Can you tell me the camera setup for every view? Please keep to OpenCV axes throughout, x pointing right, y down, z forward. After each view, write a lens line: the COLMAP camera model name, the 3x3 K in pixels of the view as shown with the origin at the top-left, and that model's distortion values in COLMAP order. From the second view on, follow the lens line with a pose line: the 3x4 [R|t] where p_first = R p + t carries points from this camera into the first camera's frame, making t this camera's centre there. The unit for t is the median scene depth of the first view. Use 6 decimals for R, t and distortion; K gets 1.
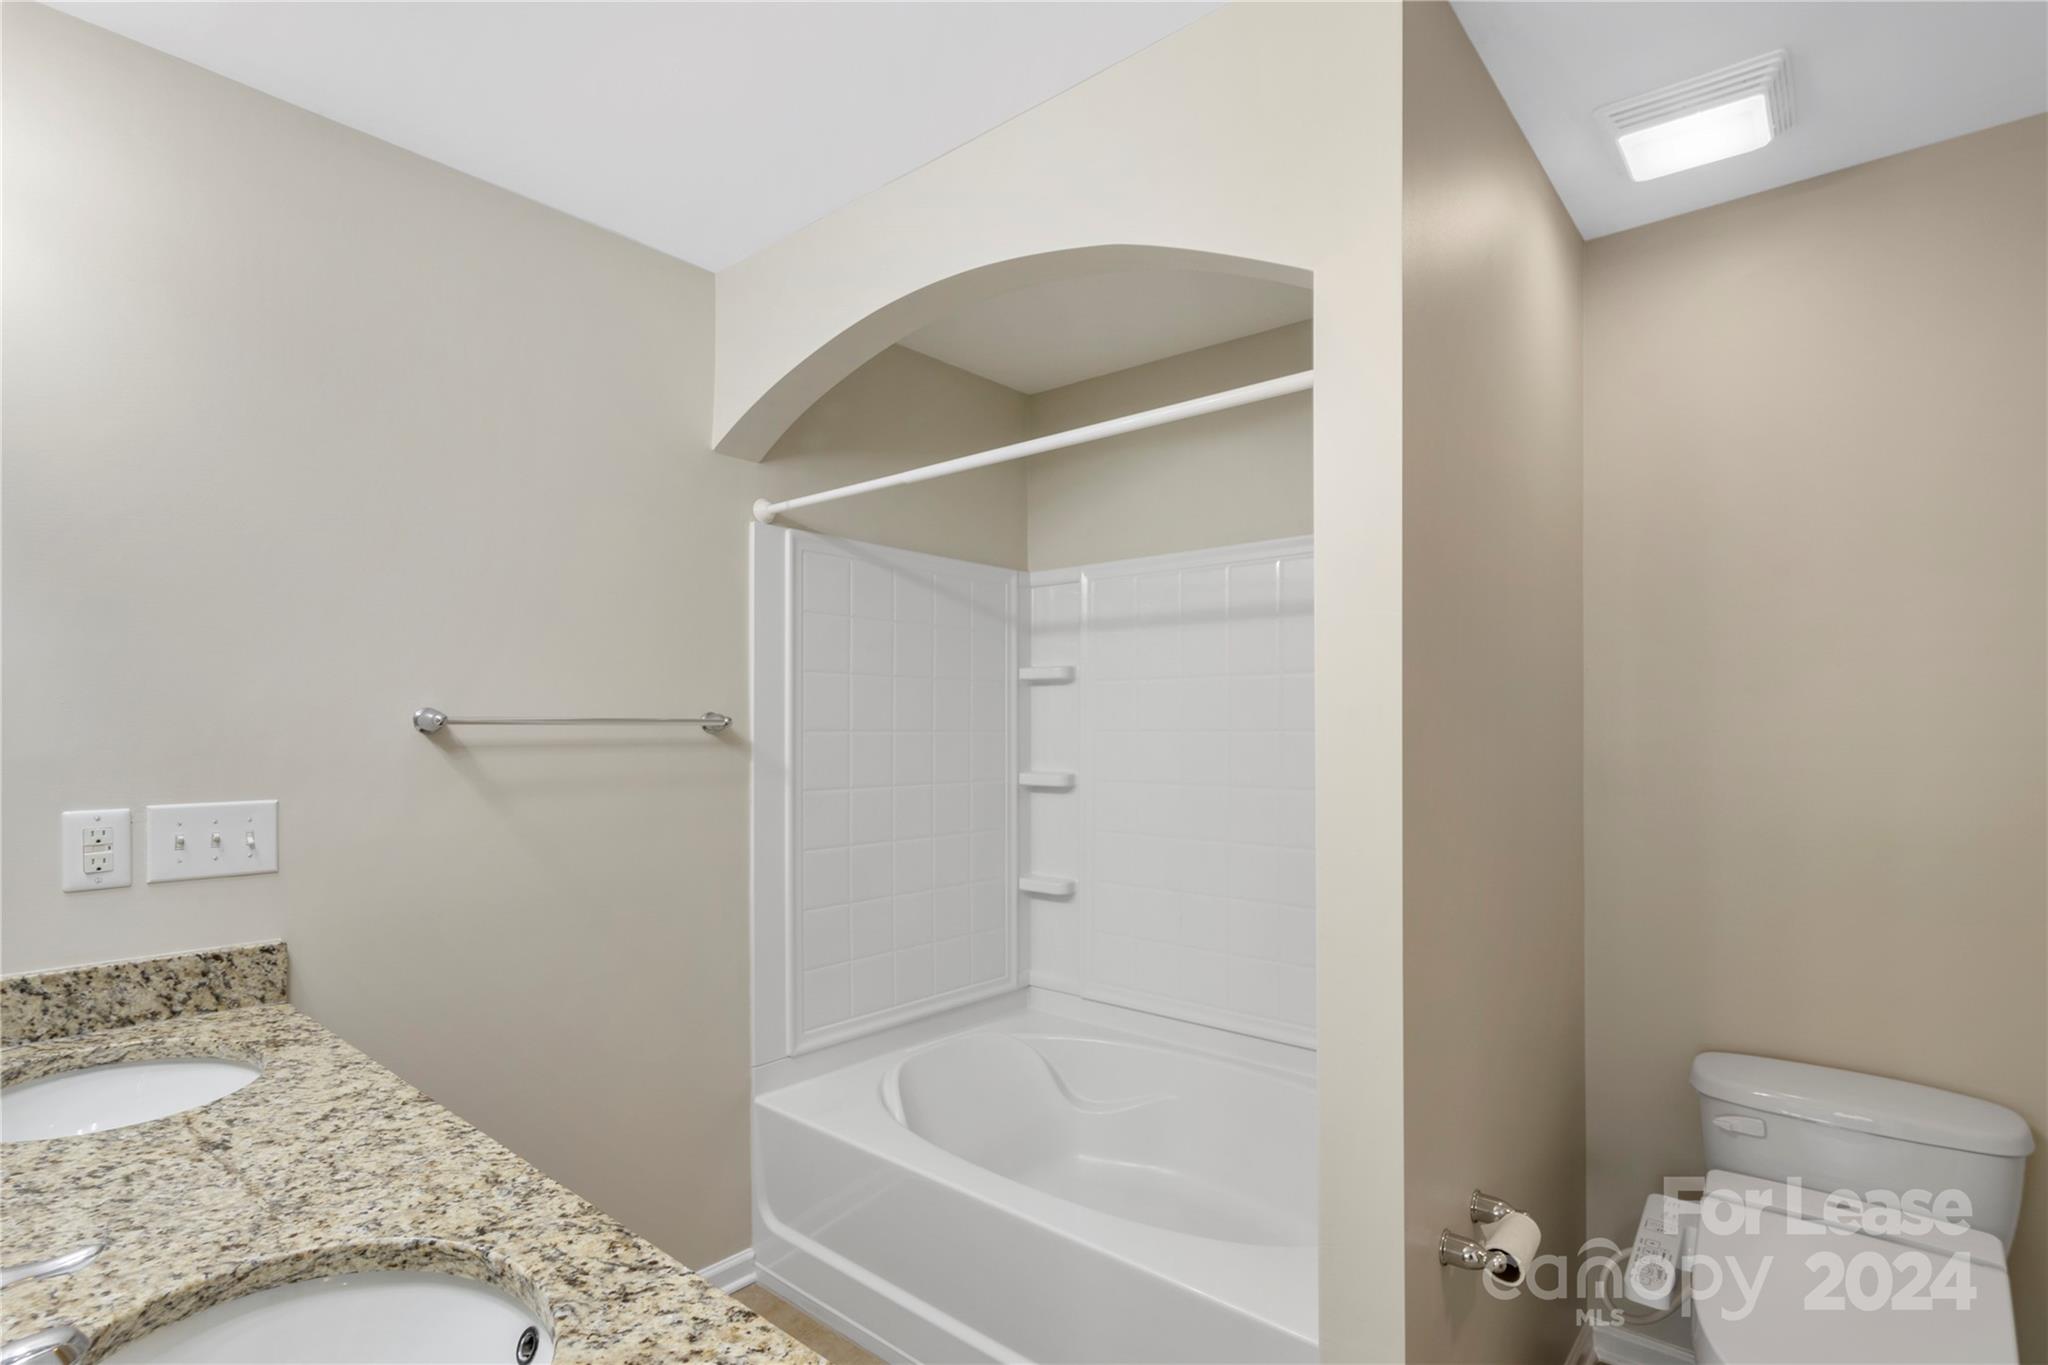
lens RADIAL K [[972.0, 0, 1020.1], [0, 972.0, 682.4], [0, 0, 1]] dist [0.000449, 0.000105]
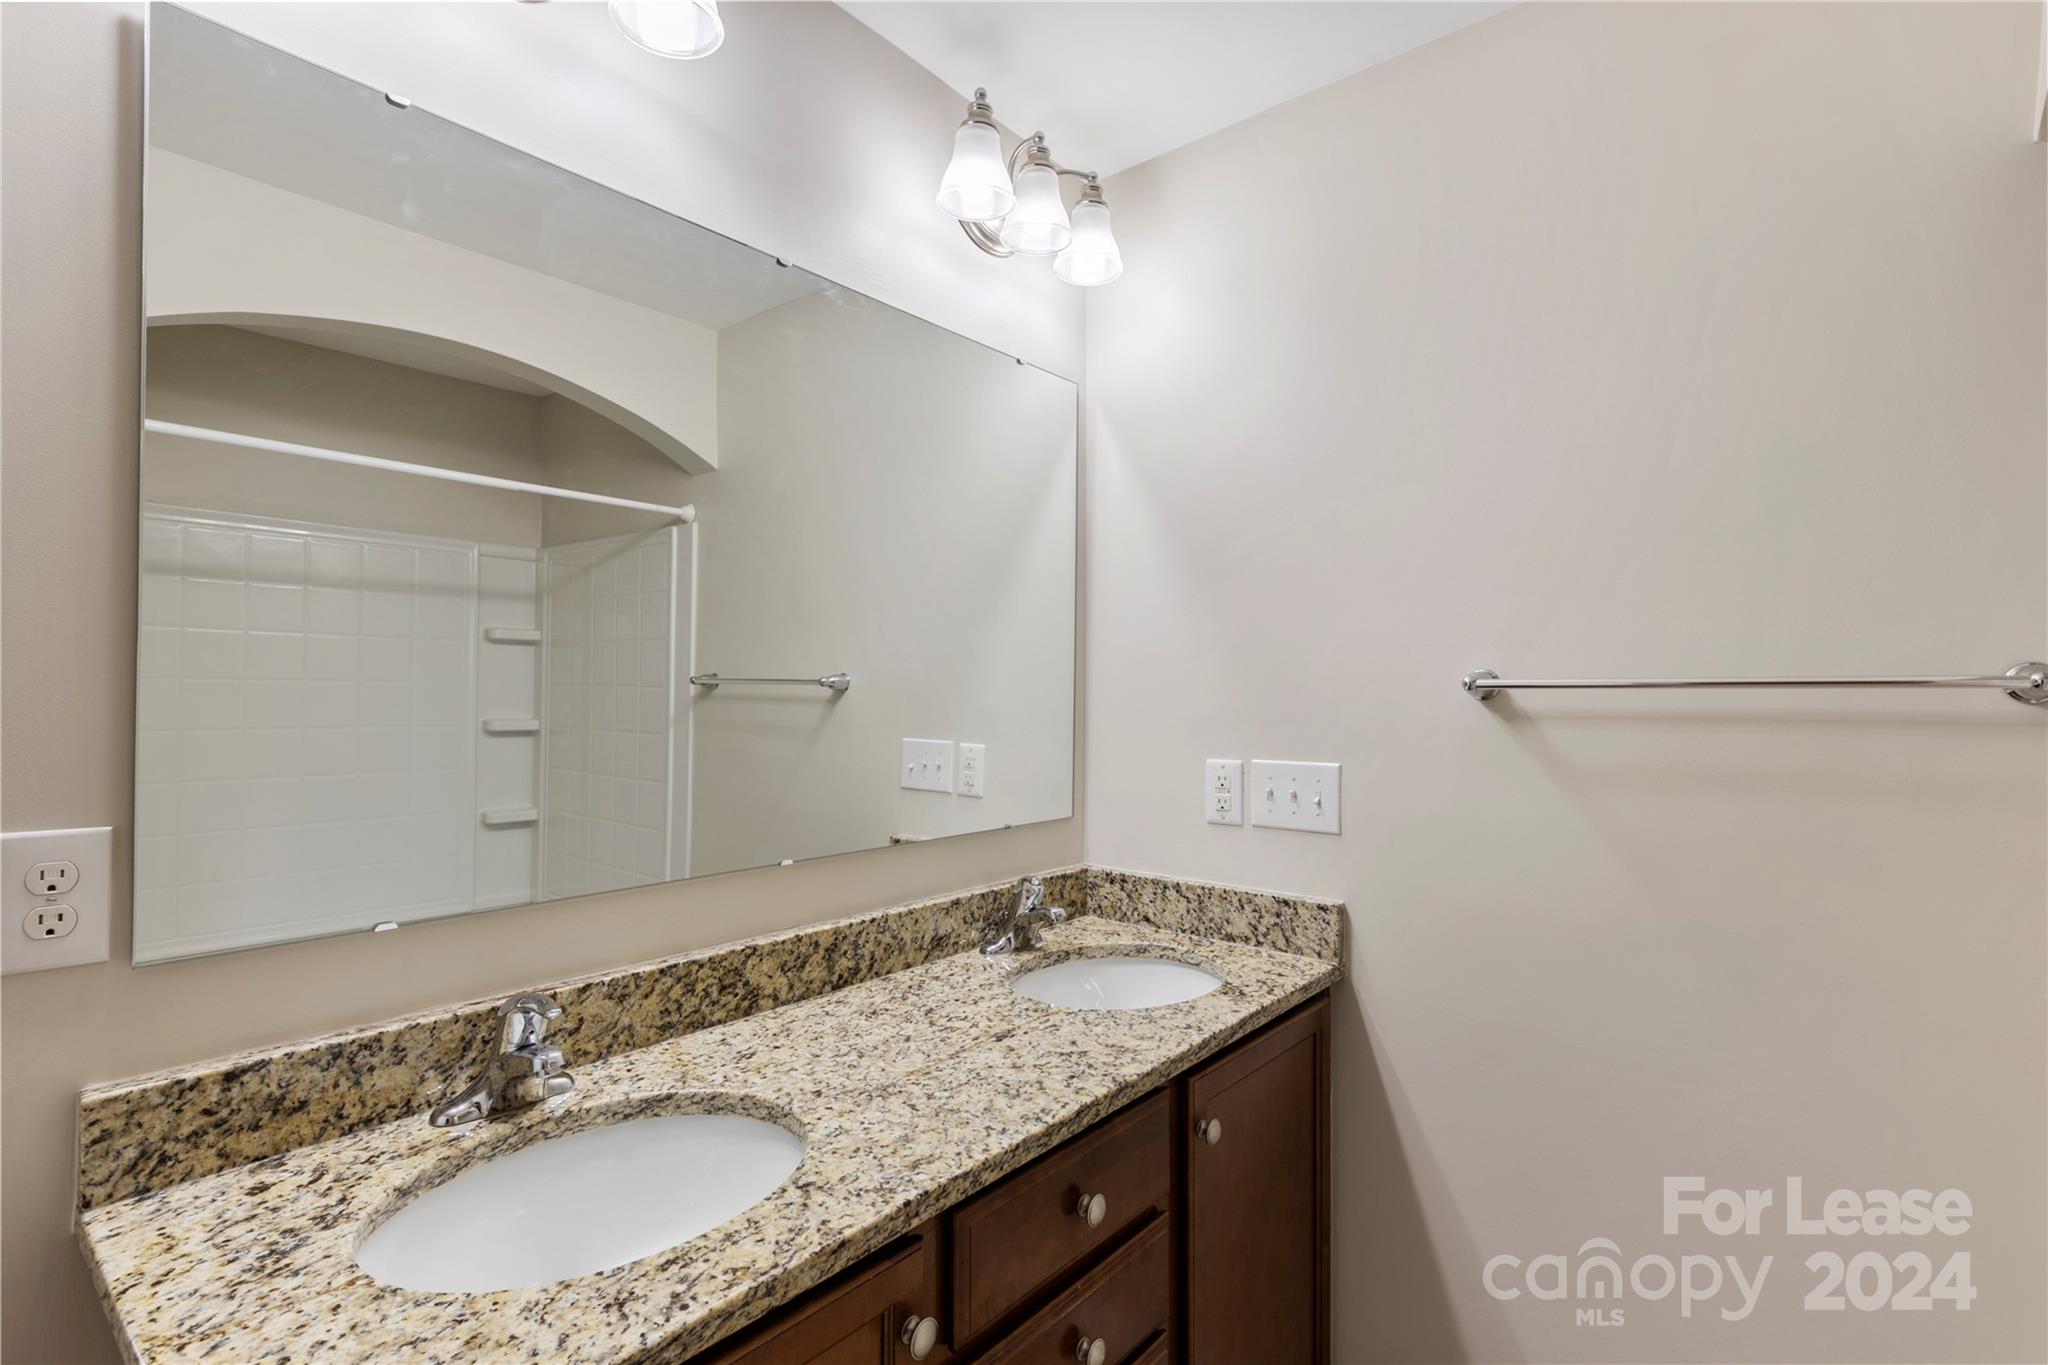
lens RADIAL K [[972.0, 0, 1020.1], [0, 972.0, 682.4], [0, 0, 1]] dist [0.000449, 0.000105]
pose [[0.014597, -0.015160, -0.999779, 0.276164], [0.041049, 0.999051, -0.014550, 0.042423], [0.999051, -0.040827, 0.015206, 0.739278]]
